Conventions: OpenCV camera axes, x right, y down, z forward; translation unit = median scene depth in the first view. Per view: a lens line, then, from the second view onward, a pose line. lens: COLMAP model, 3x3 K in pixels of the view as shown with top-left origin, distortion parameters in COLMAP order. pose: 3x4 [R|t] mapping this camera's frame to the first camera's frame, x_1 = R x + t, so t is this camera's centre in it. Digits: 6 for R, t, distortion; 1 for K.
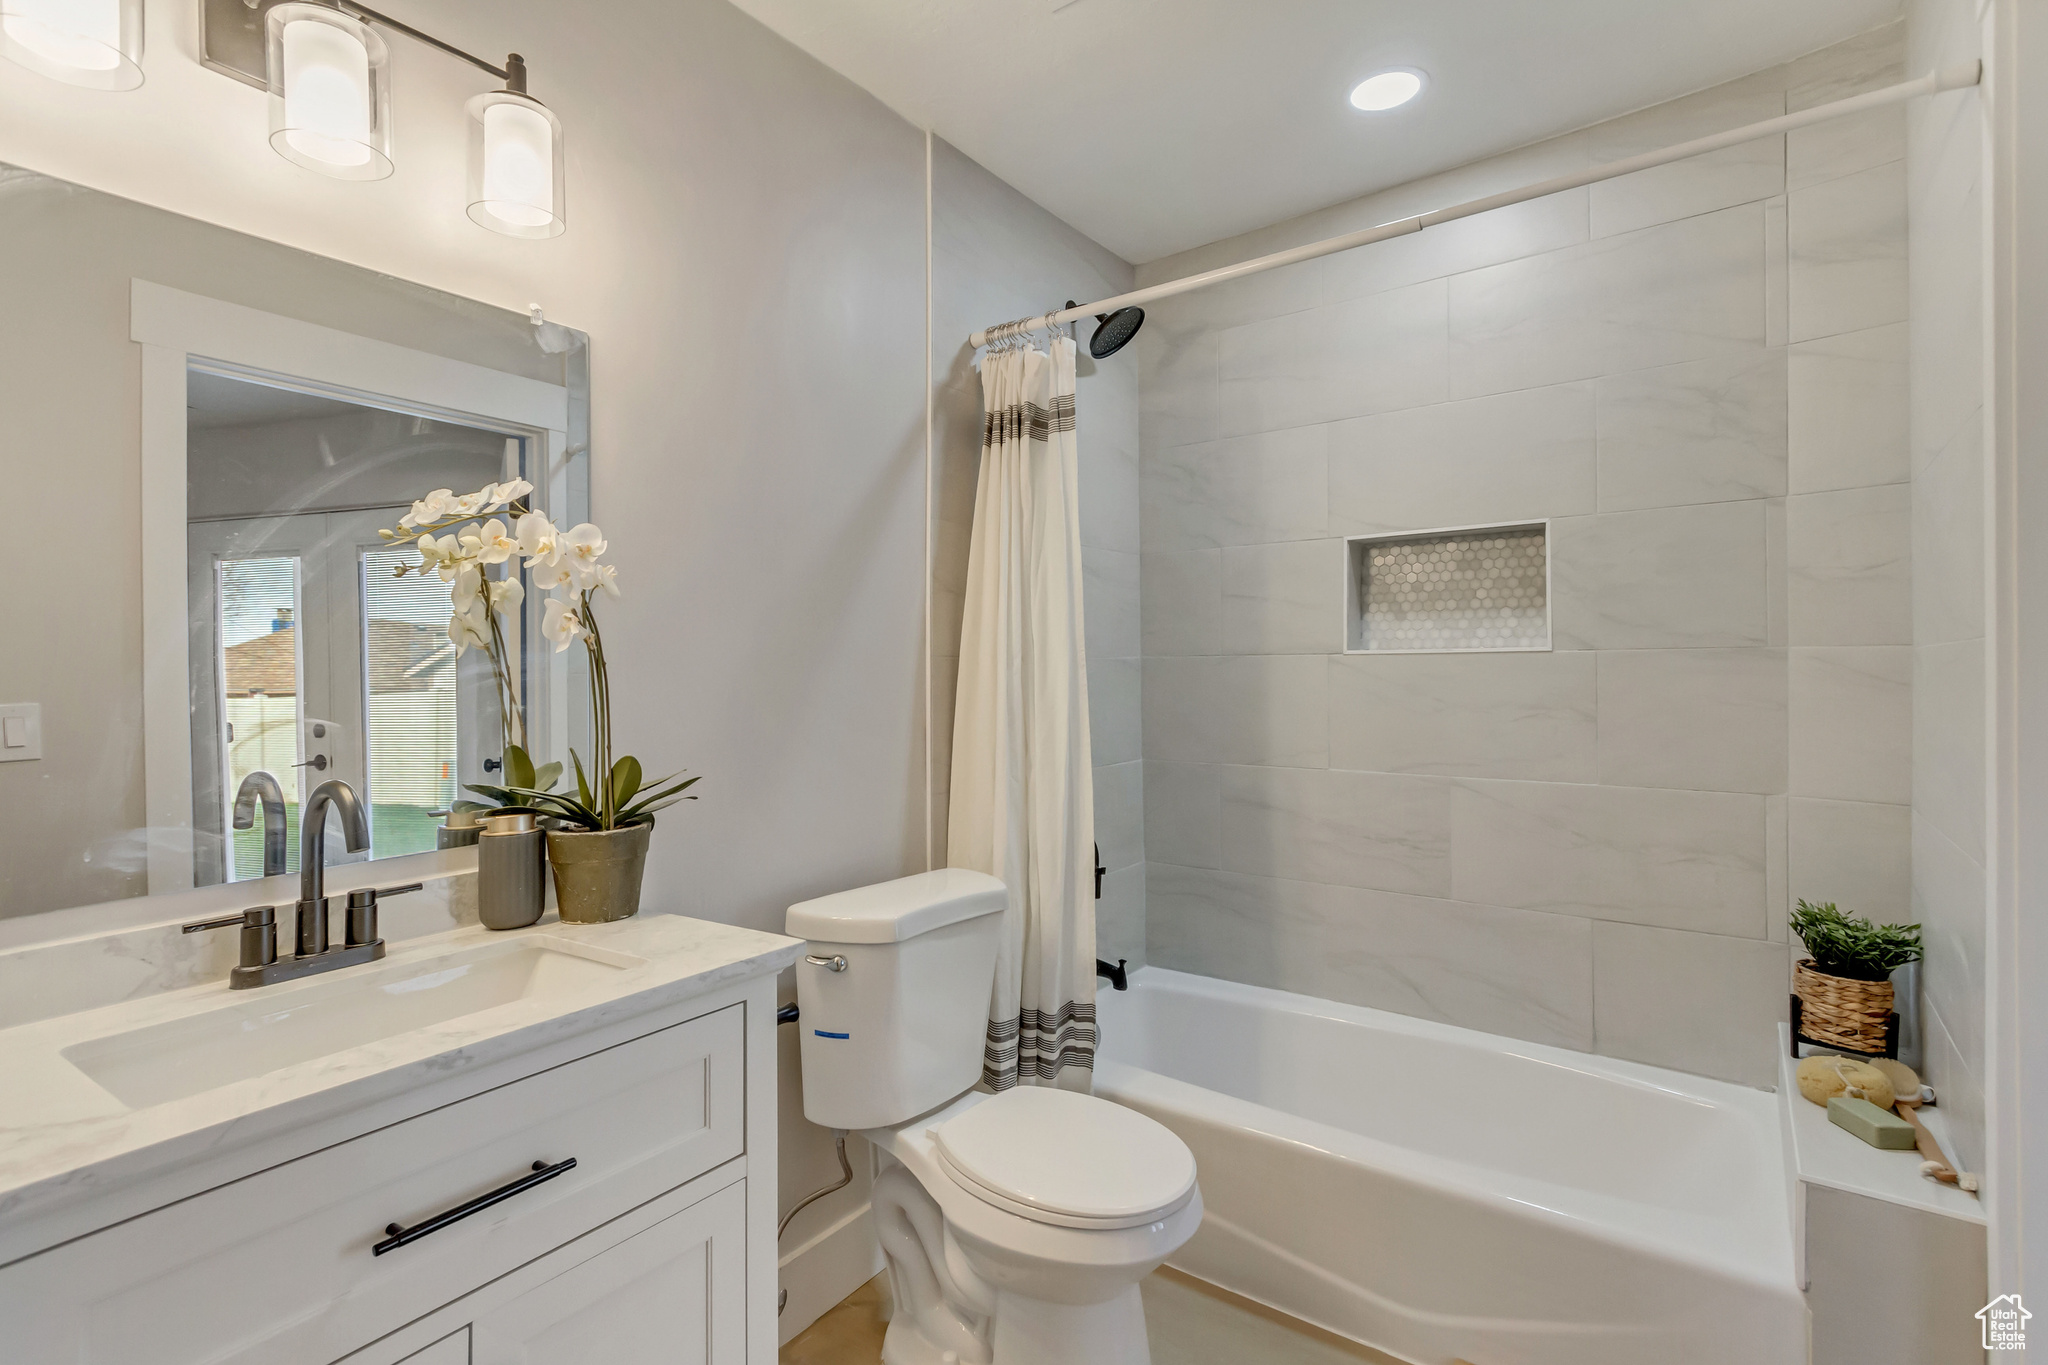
lens RADIAL K [[983.8, 0, 1032.2], [0, 983.8, 675.1], [0, 0, 1]] dist [0.019874, -0.002613]
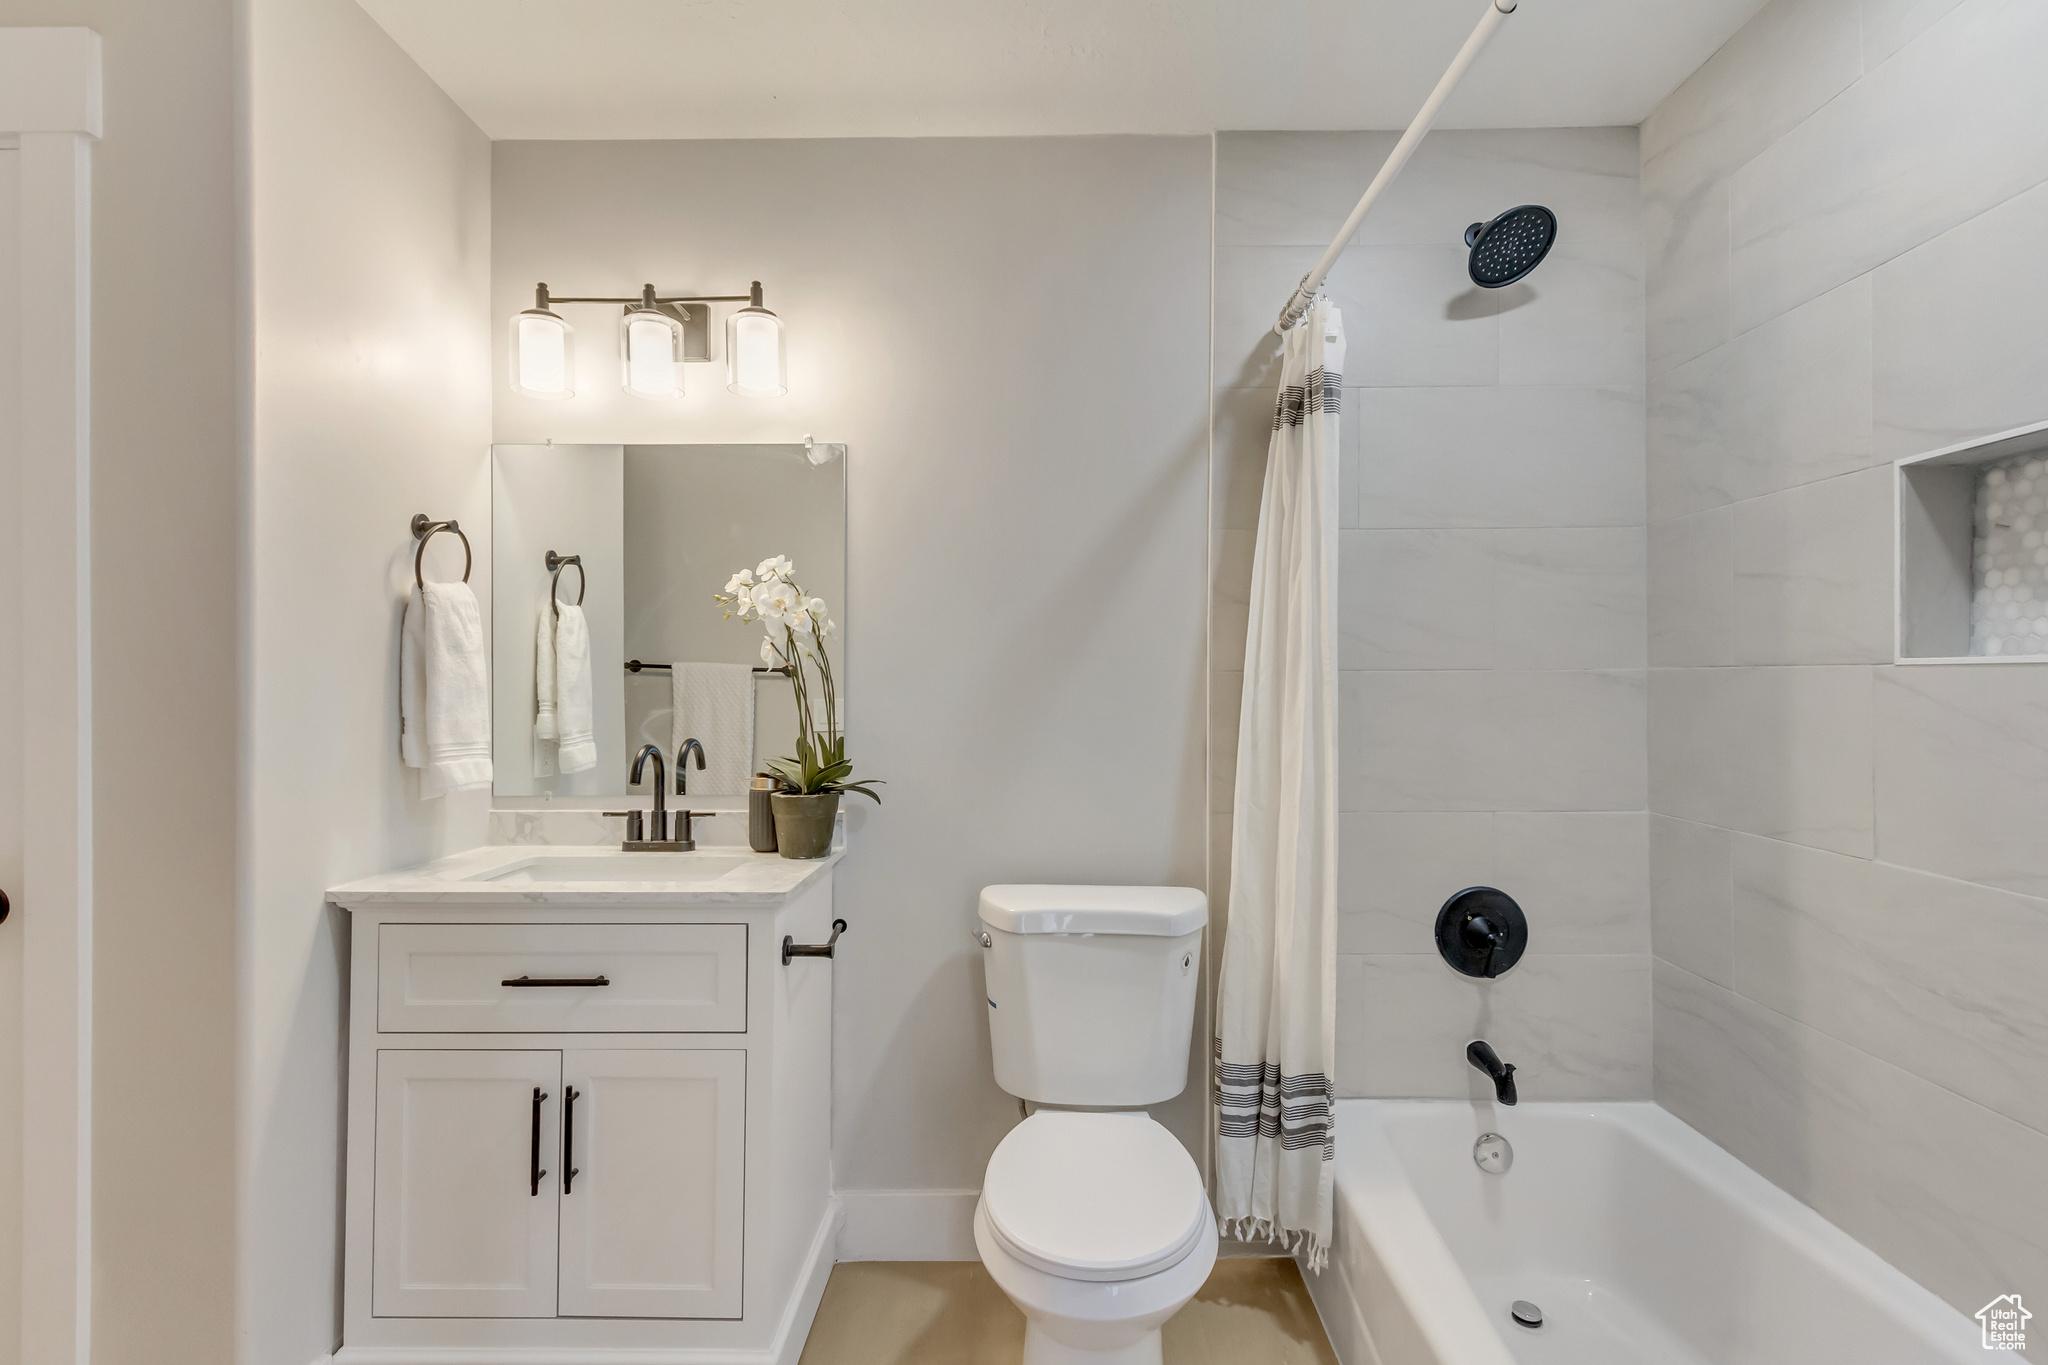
lens RADIAL K [[983.8, 0, 1017.9], [0, 983.8, 676.2], [0, 0, 1]] dist [0.019874, -0.002613]
pose [[0.565409, 0.005471, -0.824793, 0.610368], [-0.009264, 0.999957, 0.000282, -0.011799], [0.824759, 0.007482, 0.565435, 0.297973]]
